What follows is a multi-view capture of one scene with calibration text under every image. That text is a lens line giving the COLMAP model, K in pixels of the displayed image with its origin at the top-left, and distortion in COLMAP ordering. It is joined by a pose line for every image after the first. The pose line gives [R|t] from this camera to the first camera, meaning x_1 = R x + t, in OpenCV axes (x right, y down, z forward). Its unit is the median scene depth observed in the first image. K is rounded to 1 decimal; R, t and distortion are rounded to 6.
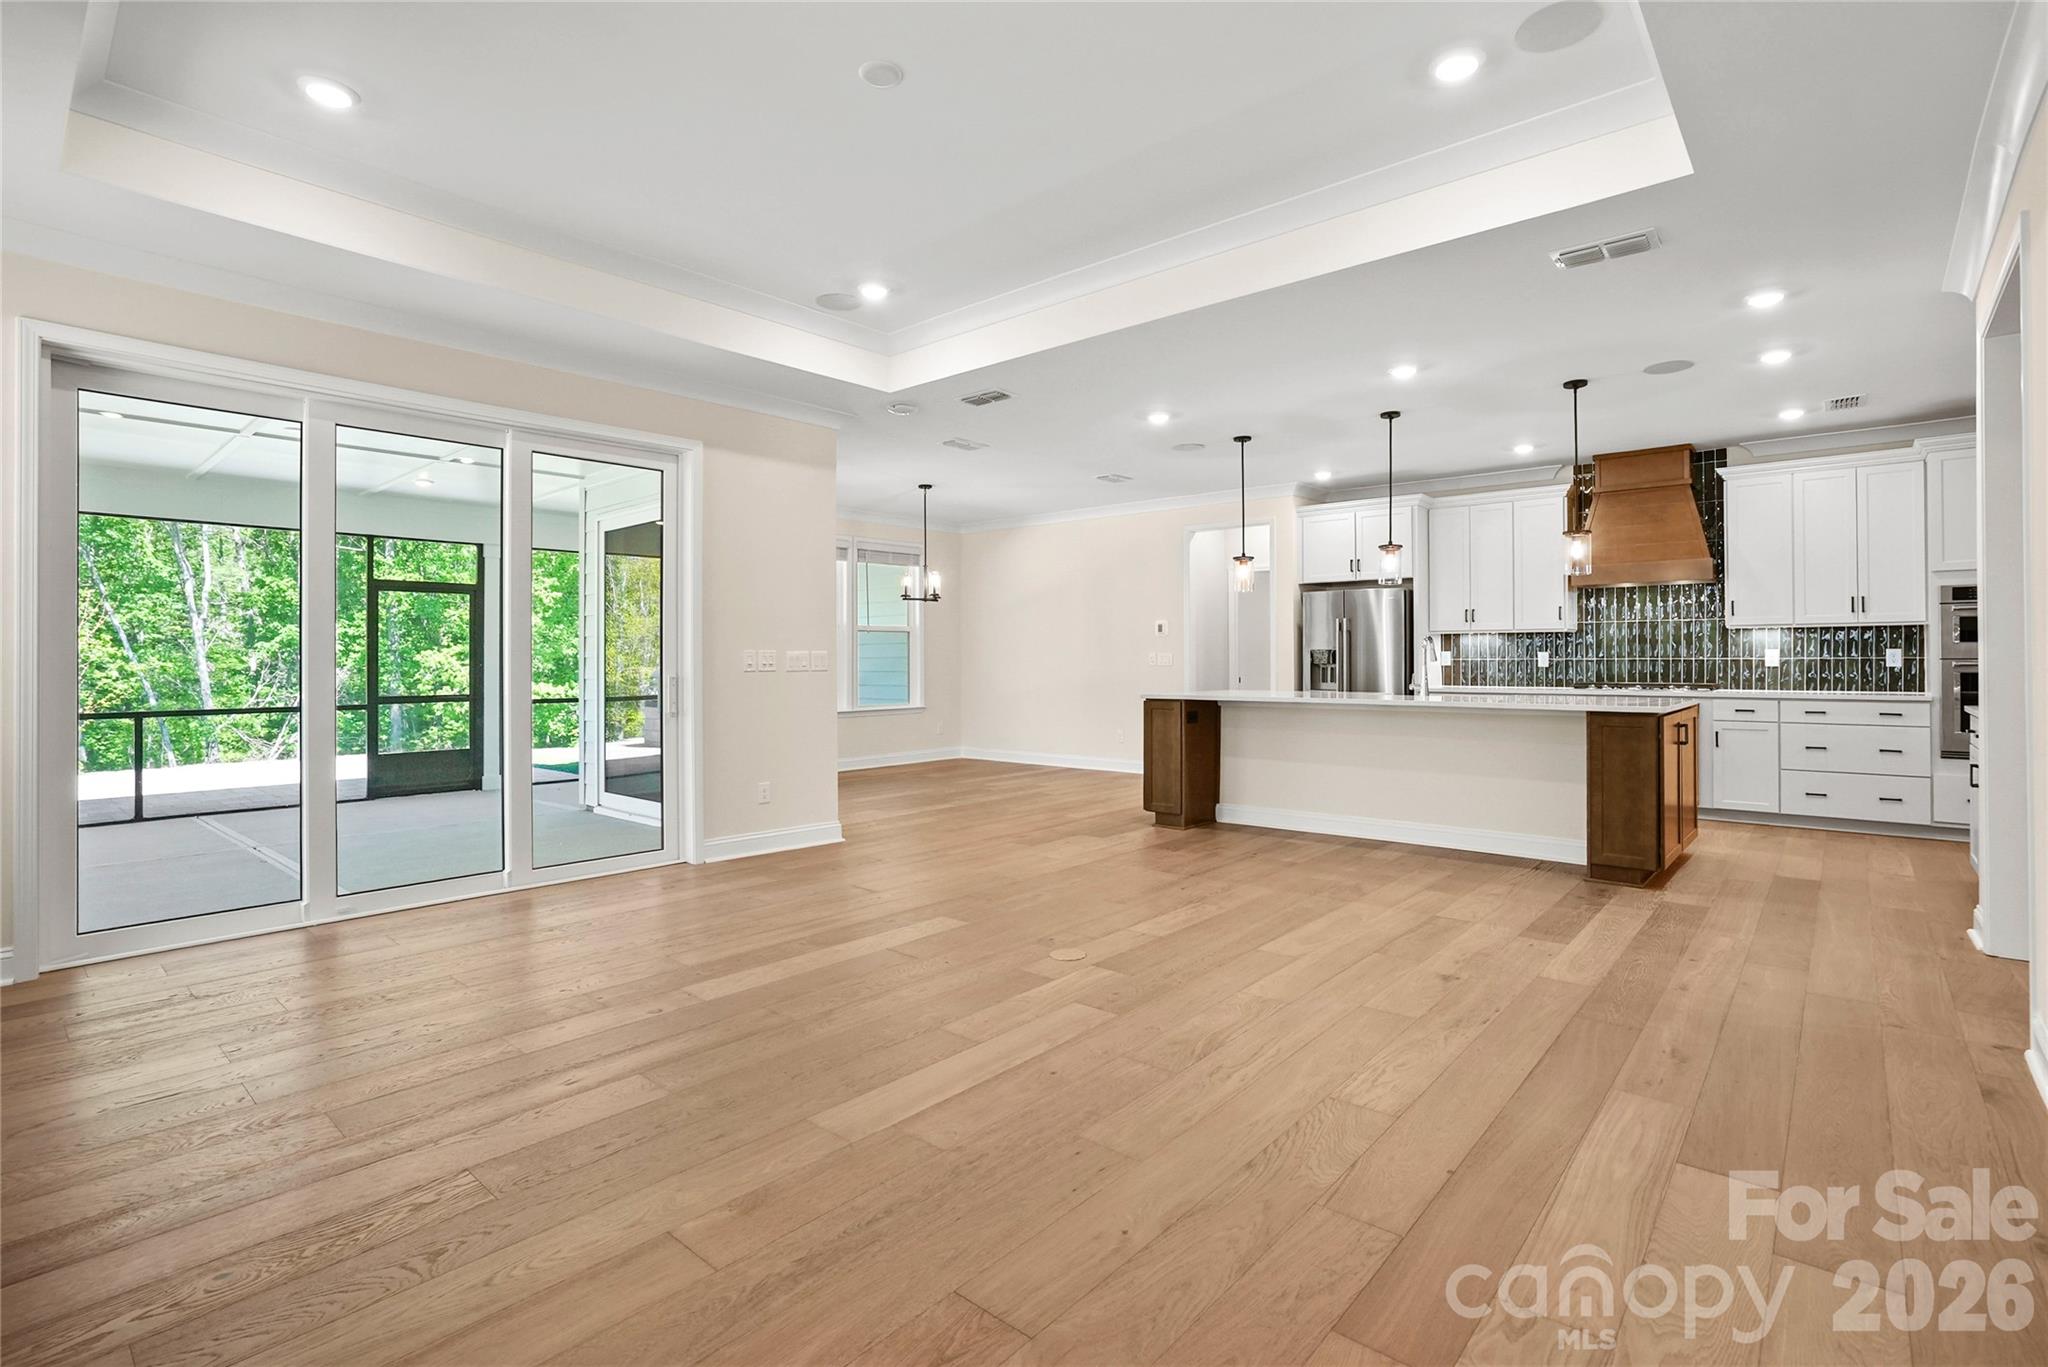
lens RADIAL K [[960.2, 0, 1028.6], [0, 960.2, 651.8], [0, 0, 1]] dist [-0.038333, 0.016576]
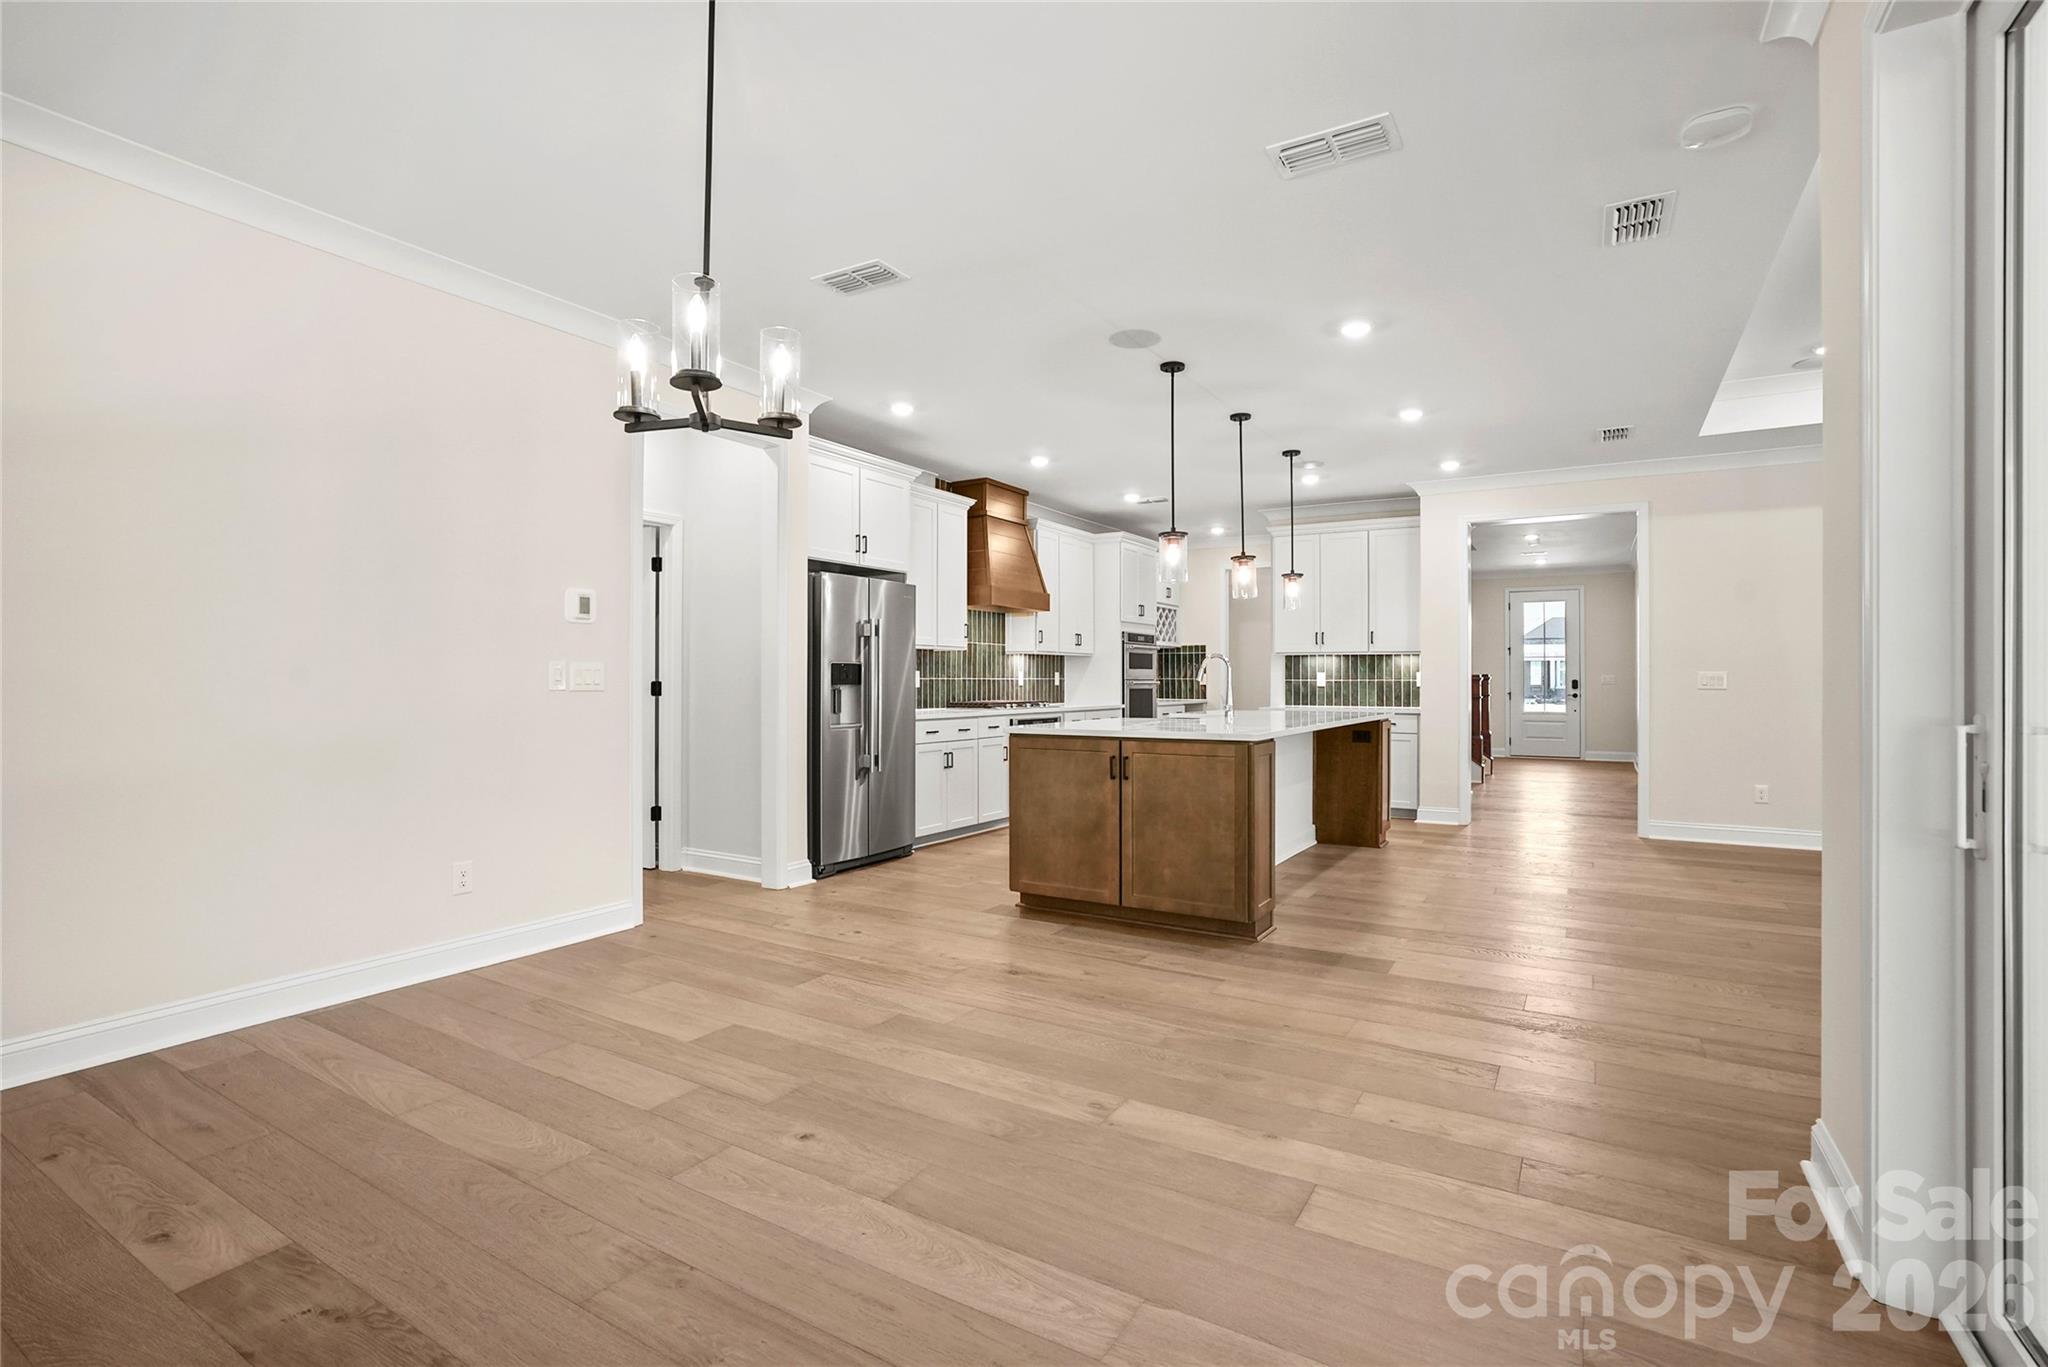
lens RADIAL K [[960.2, 0, 1021.3], [0, 960.2, 676.1], [0, 0, 1]] dist [-0.038333, 0.016576]
pose [[-0.170861, 0.004856, 0.985283, -0.429023], [-0.009795, 0.999930, -0.006626, 0.011276], [-0.985246, -0.010783, -0.170801, 1.165425]]
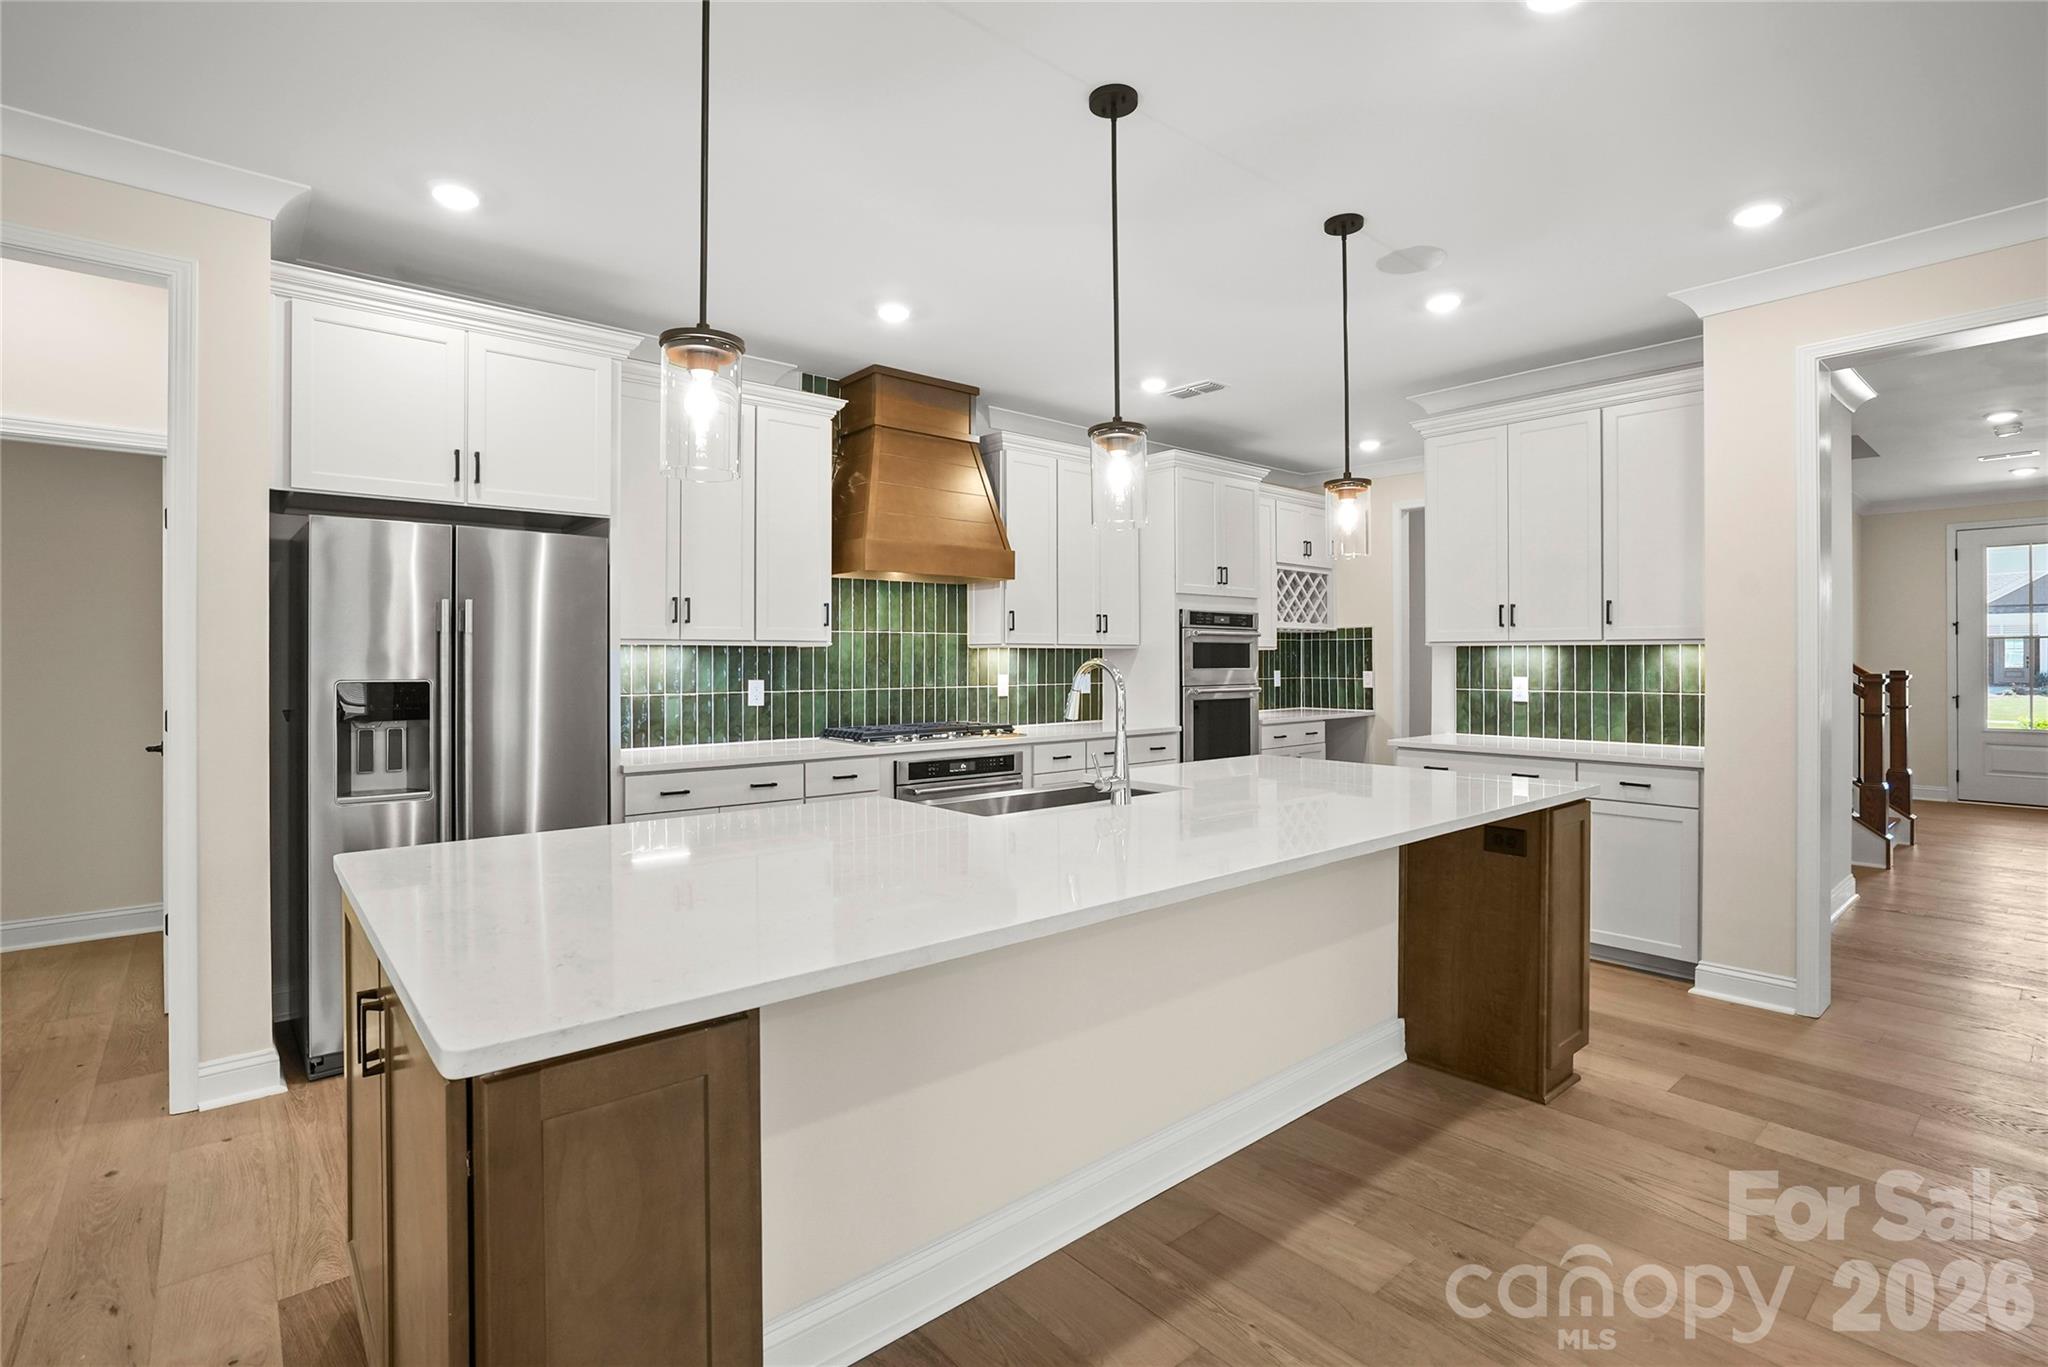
lens RADIAL K [[960.2, 0, 1019.4], [0, 960.2, 659.9], [0, 0, 1]] dist [-0.038333, 0.016576]
pose [[0.146148, 0.000976, 0.989262, -0.011747], [-0.006921, 0.999976, 0.000036, -0.014540], [-0.989238, -0.006852, 0.146152, 0.833619]]
